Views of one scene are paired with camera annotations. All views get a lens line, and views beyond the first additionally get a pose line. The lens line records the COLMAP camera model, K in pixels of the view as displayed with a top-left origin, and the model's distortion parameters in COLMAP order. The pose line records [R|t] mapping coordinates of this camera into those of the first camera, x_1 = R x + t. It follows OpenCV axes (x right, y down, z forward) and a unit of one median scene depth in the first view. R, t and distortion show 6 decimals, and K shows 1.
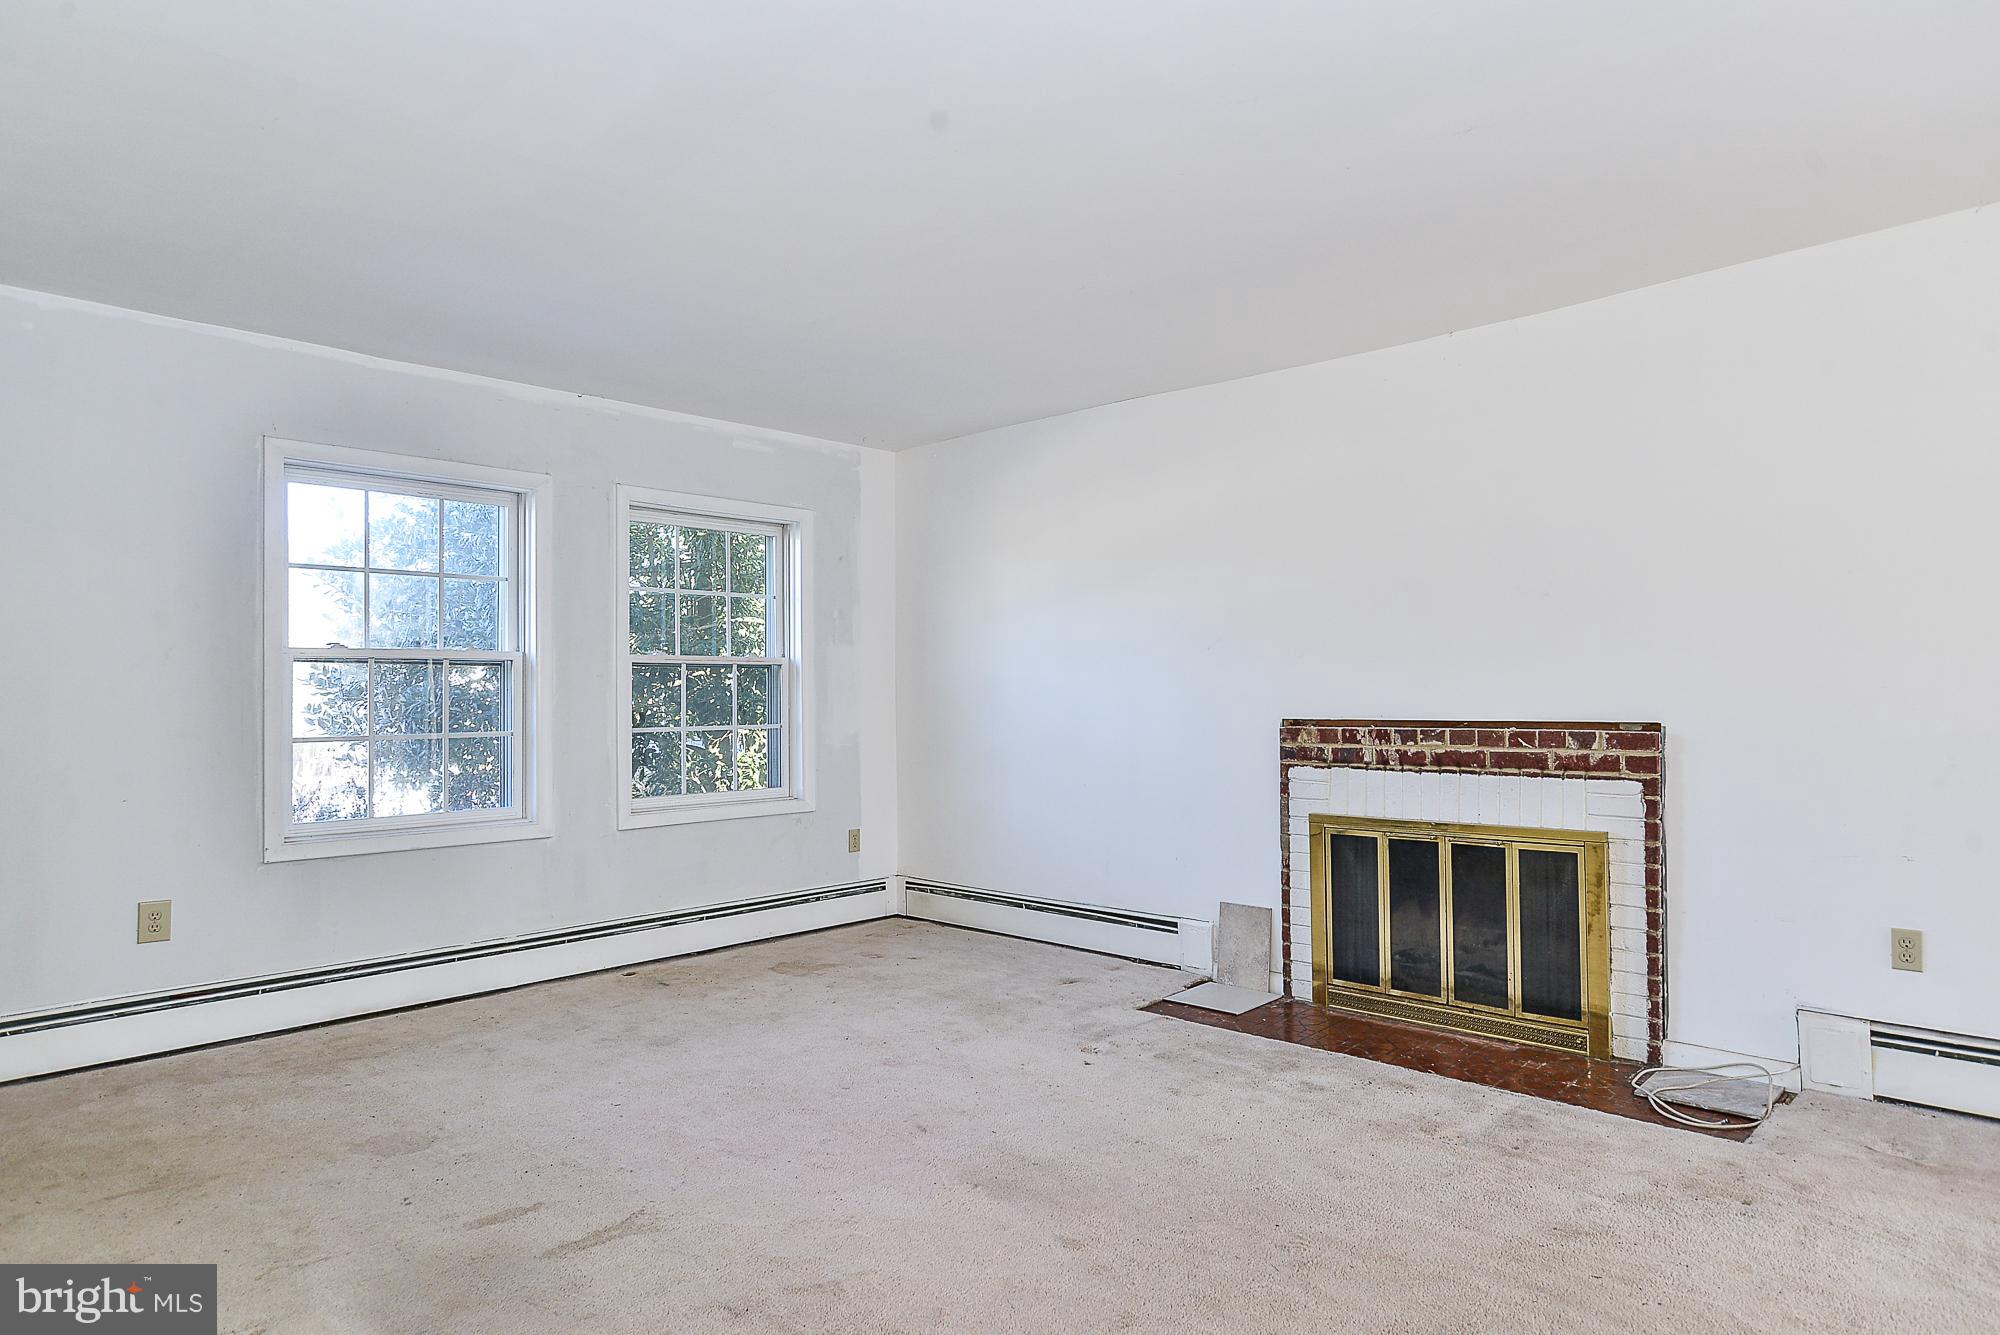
lens RADIAL K [[1154.2, 0, 1004.5], [0, 1154.2, 666.9], [0, 0, 1]] dist [-0.019652, 0.000488]
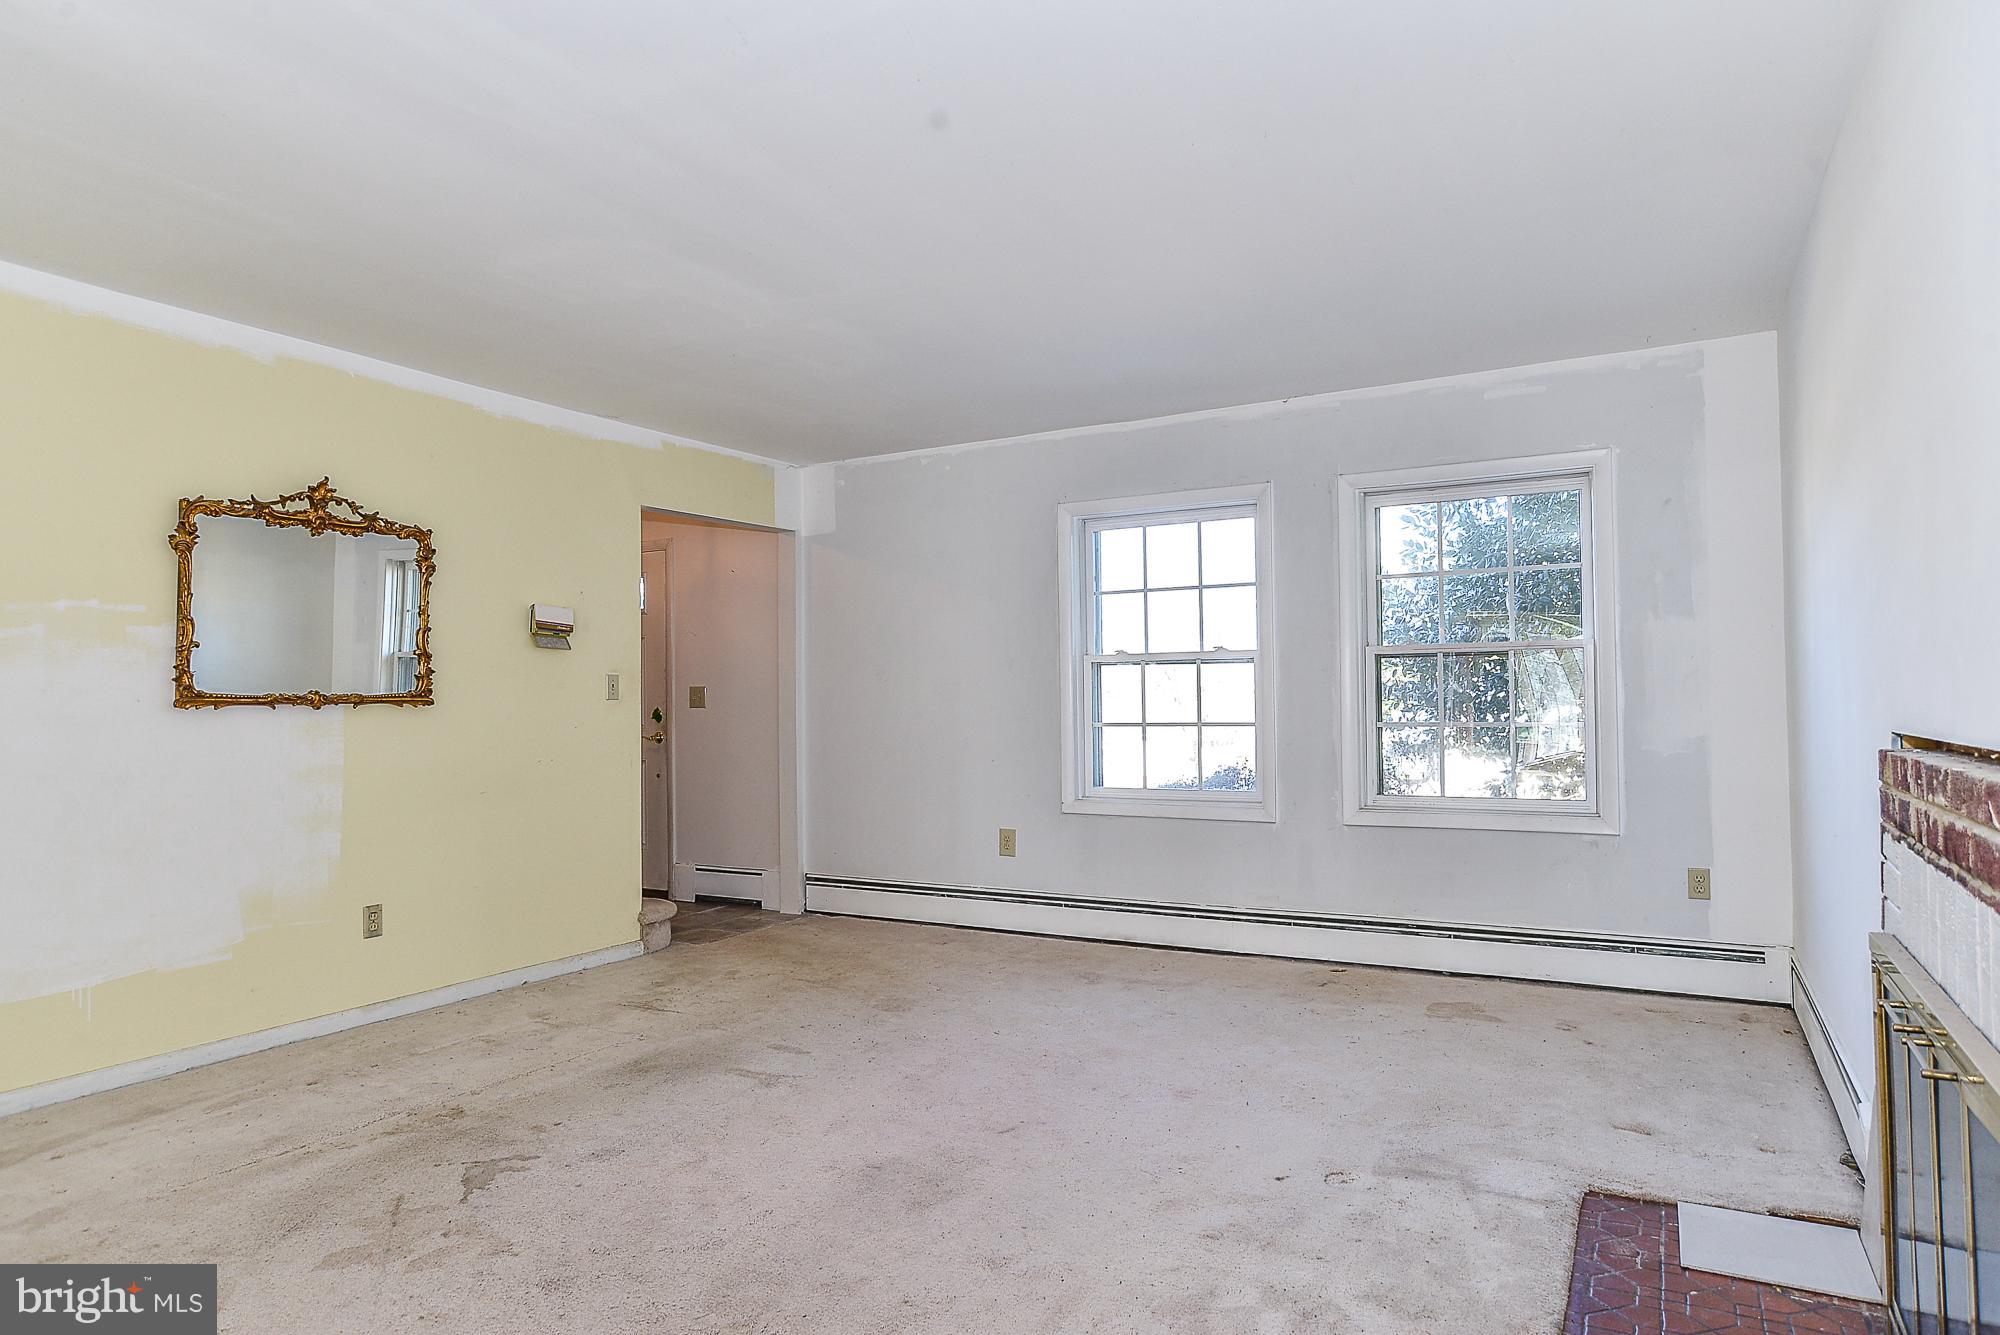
lens RADIAL K [[1154.2, 0, 1004.5], [0, 1154.2, 666.9], [0, 0, 1]] dist [-0.019652, 0.000488]
pose [[0.250007, -0.022845, -0.967975, 0.648585], [0.033312, 0.999333, -0.014981, 0.013263], [0.967671, -0.028500, 0.250601, 0.552486]]
